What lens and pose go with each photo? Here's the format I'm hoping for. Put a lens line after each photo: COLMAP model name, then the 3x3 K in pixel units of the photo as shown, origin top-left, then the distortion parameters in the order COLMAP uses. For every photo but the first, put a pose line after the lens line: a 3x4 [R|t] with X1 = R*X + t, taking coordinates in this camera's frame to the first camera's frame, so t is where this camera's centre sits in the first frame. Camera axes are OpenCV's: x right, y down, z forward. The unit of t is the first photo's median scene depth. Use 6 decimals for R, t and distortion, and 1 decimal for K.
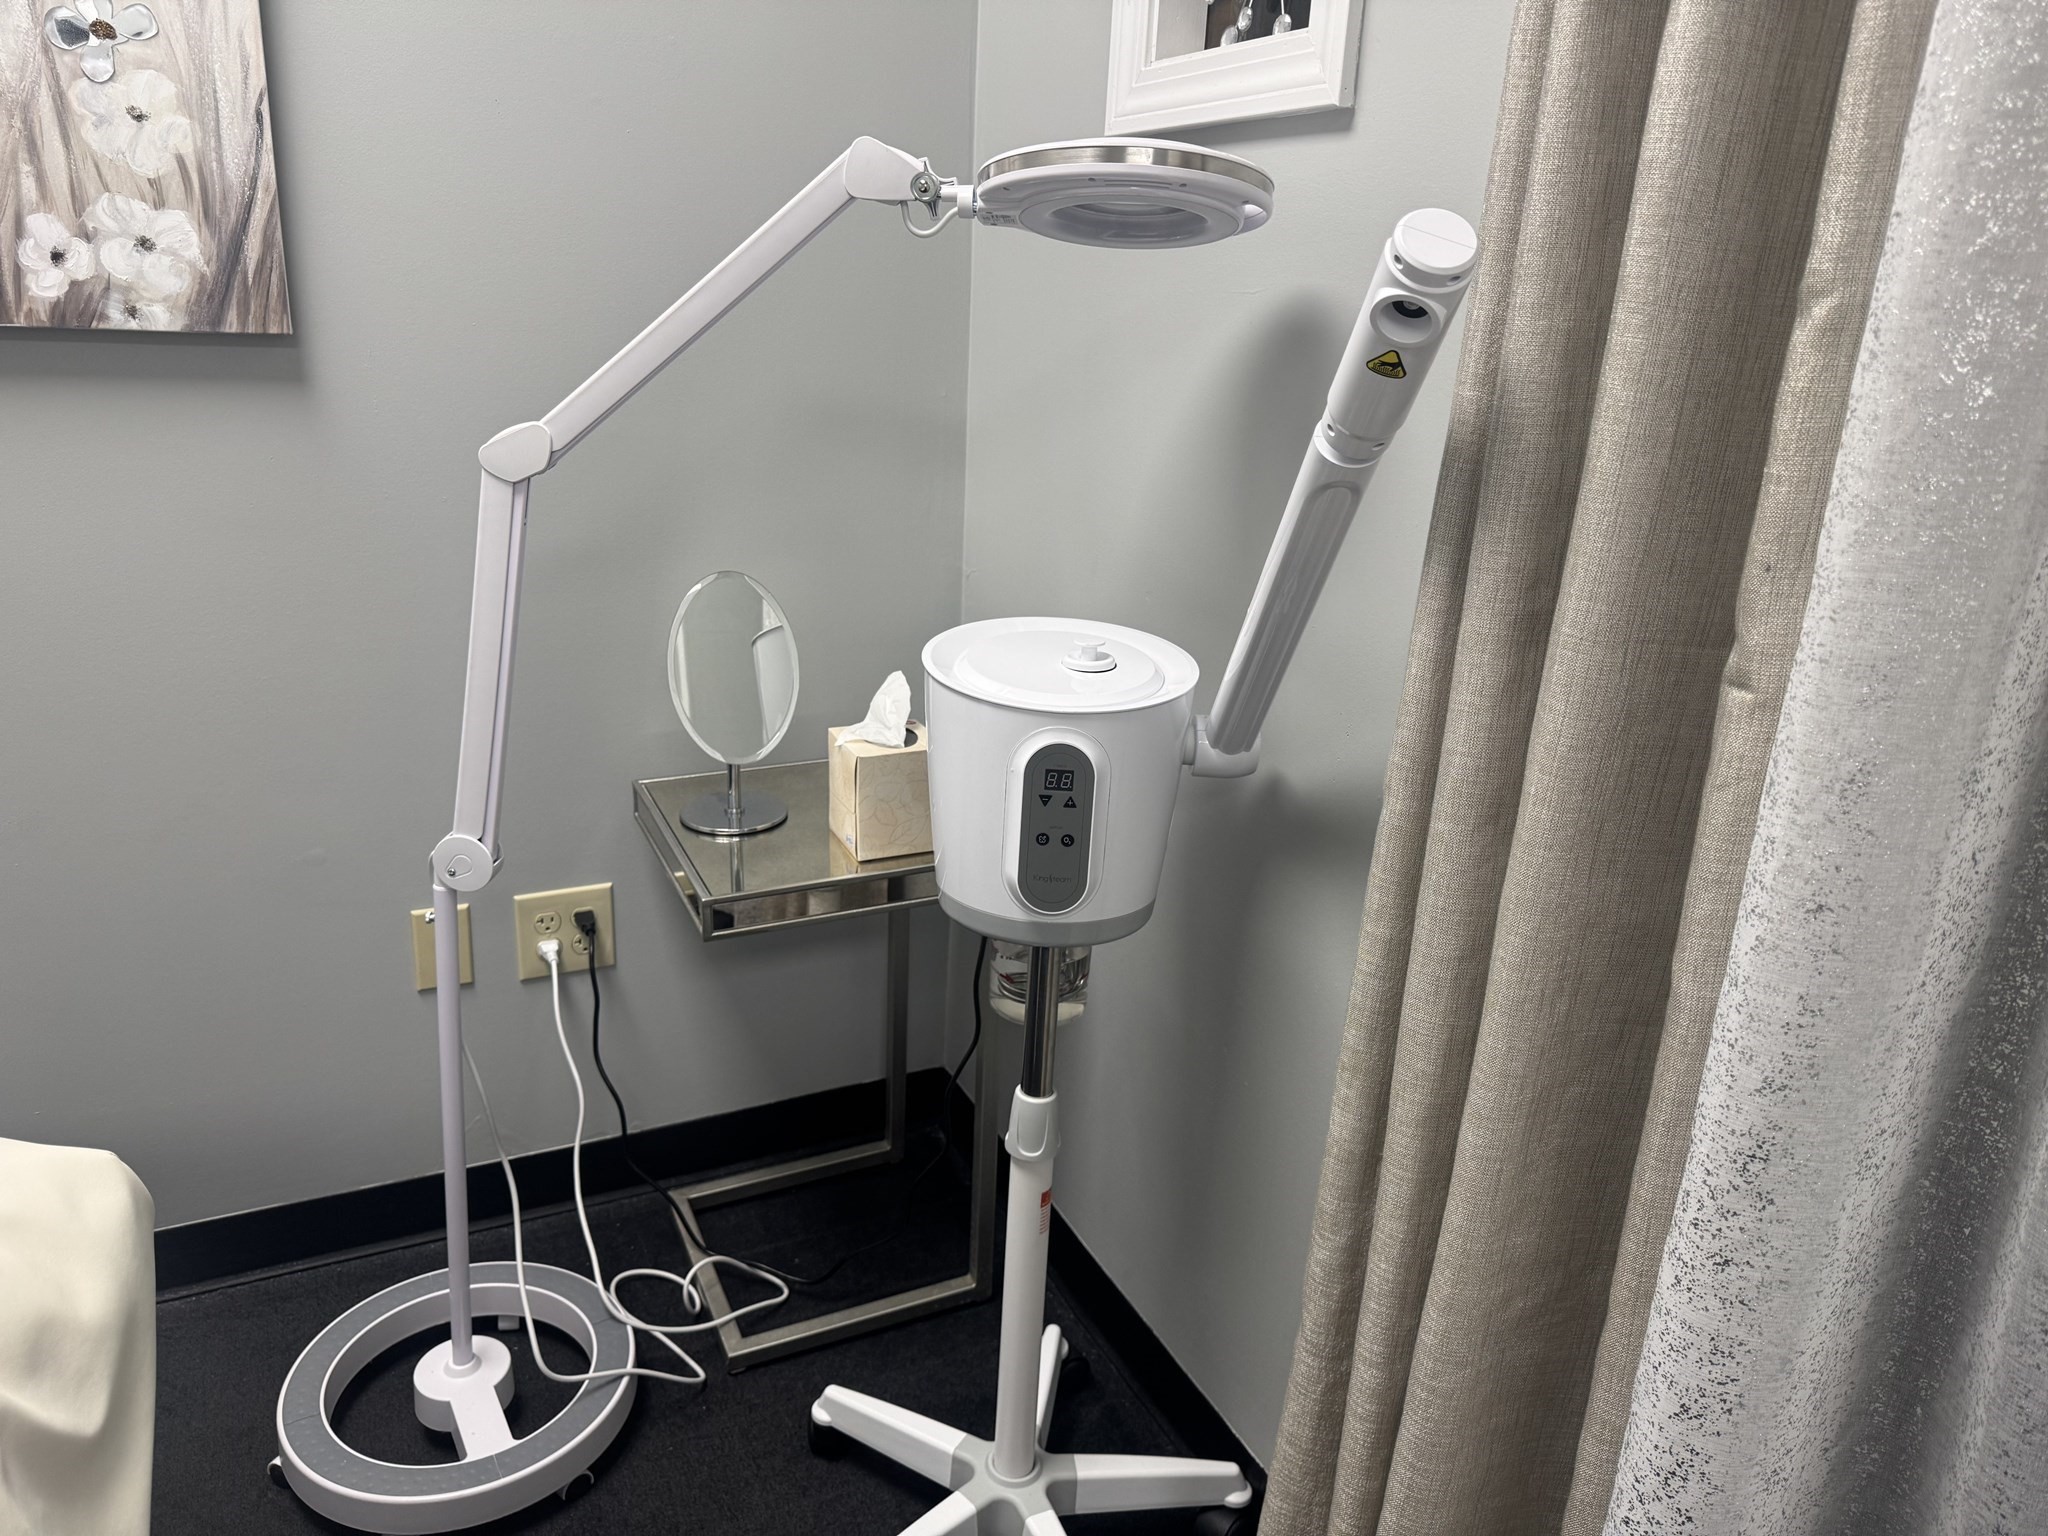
lens RADIAL K [[1422.4, 0, 1032.9], [0, 1422.4, 785.8], [0, 0, 1]] dist [0.038356, -0.045813]
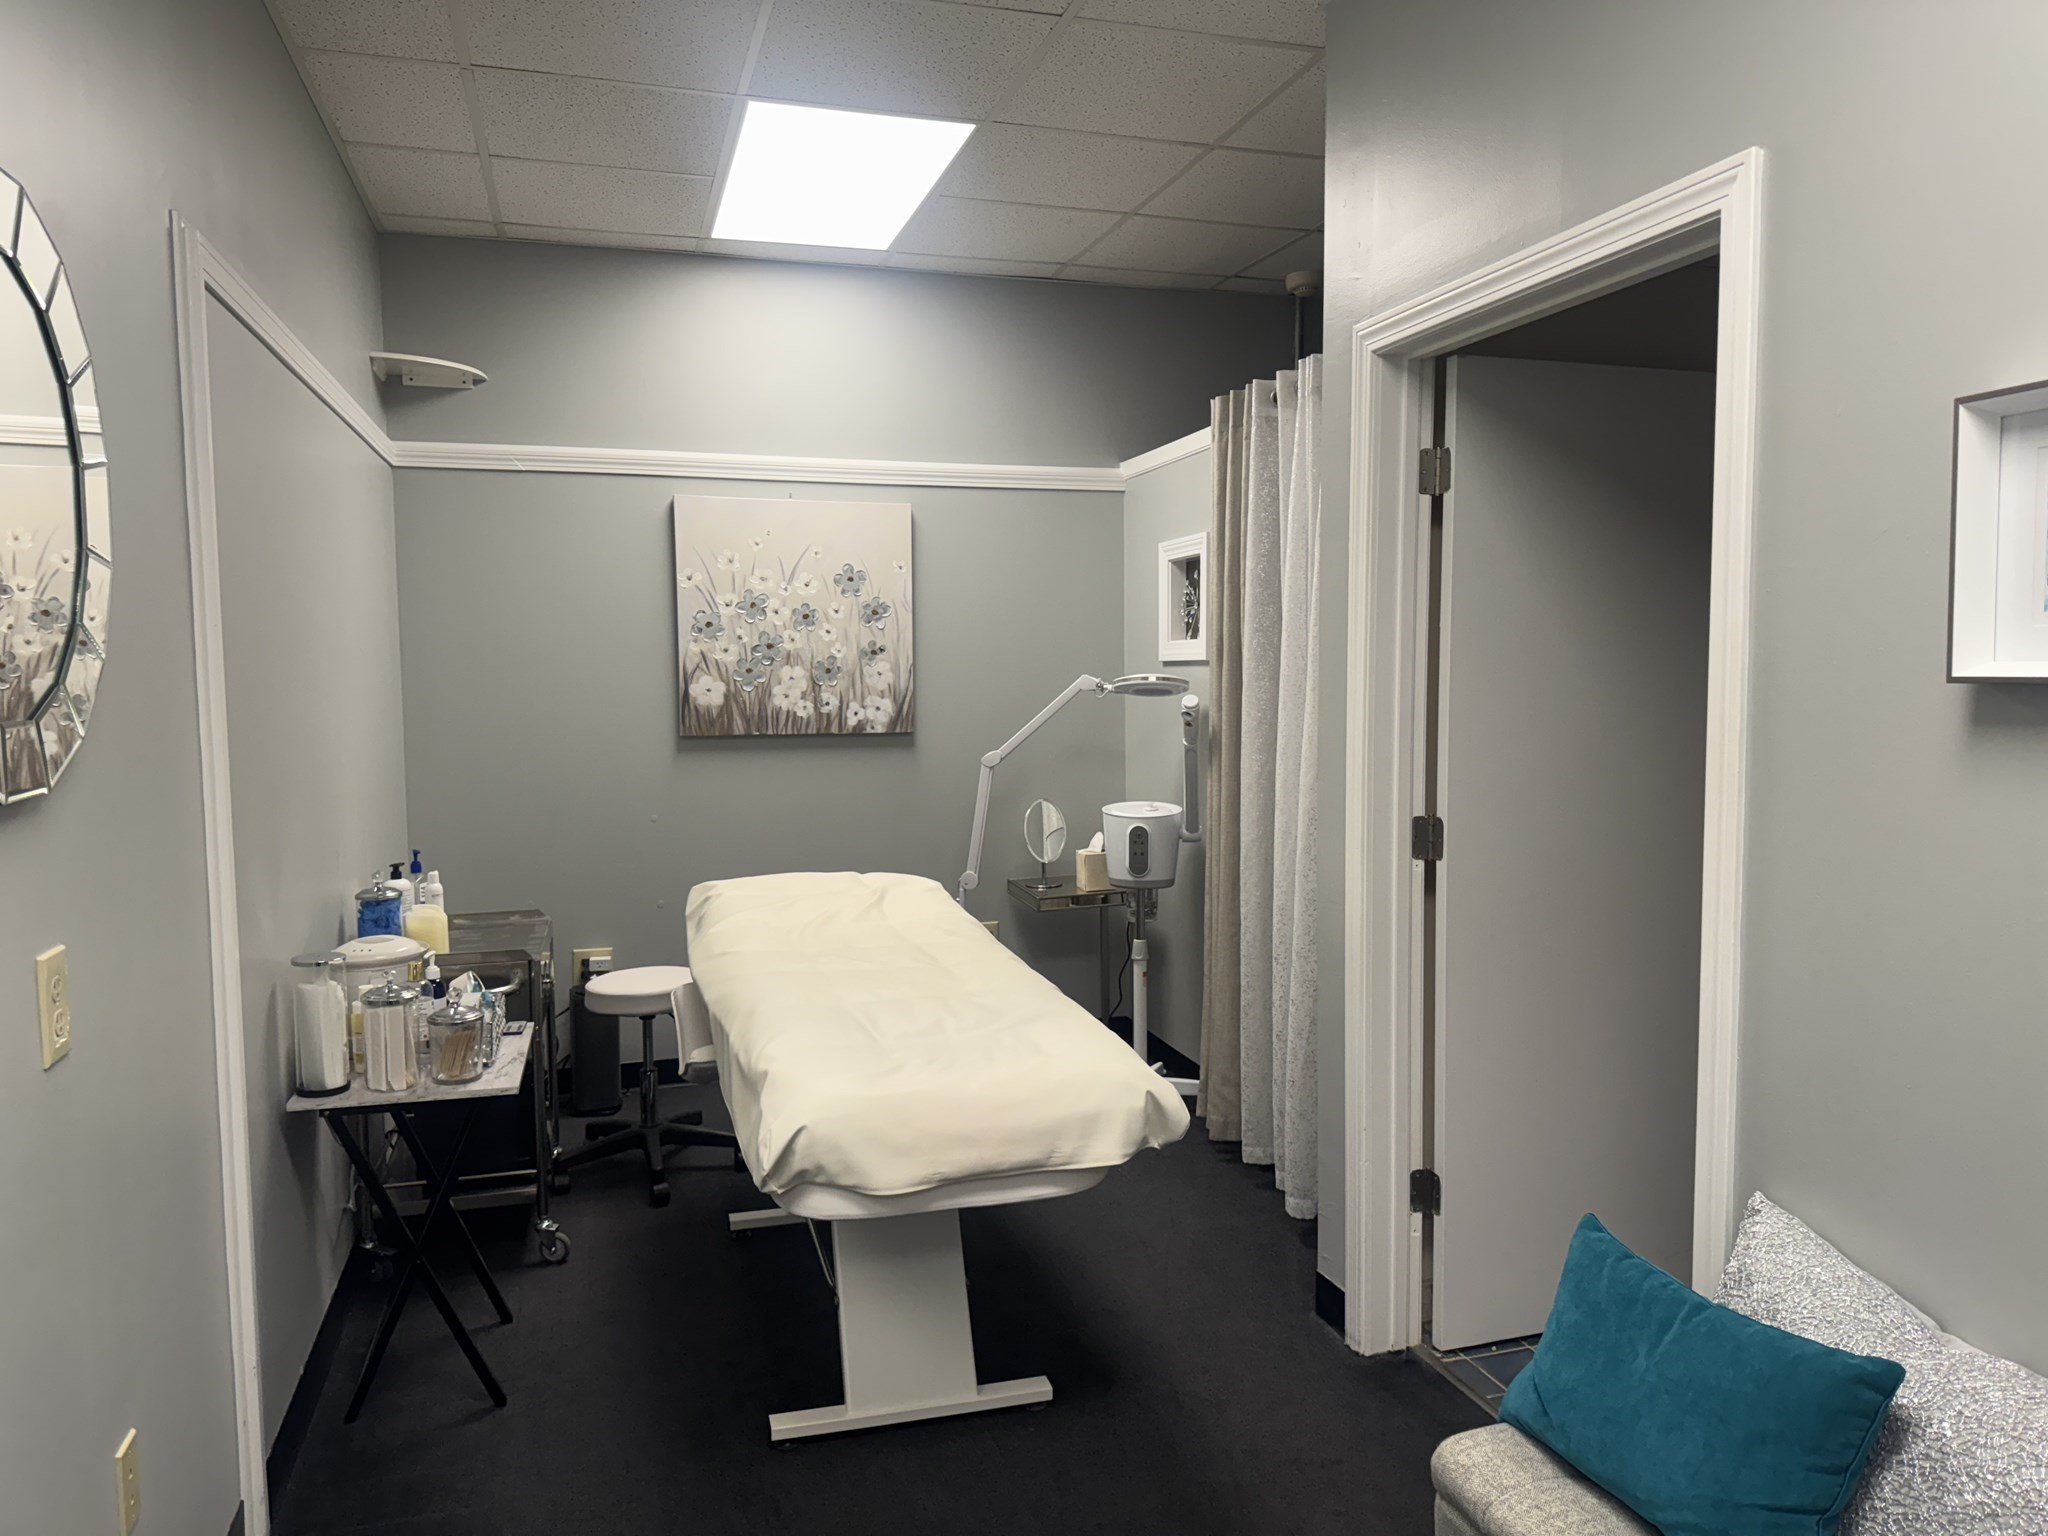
lens RADIAL K [[1431.8, 0, 1029.1], [0, 1431.8, 775.7], [0, 0, 1]] dist [0.134689, -0.207882]
pose [[0.984857, -0.045361, -0.167327, 0.311822], [0.000529, 0.965945, -0.258746, 0.682715], [0.173366, 0.254740, 0.951342, -2.217121]]
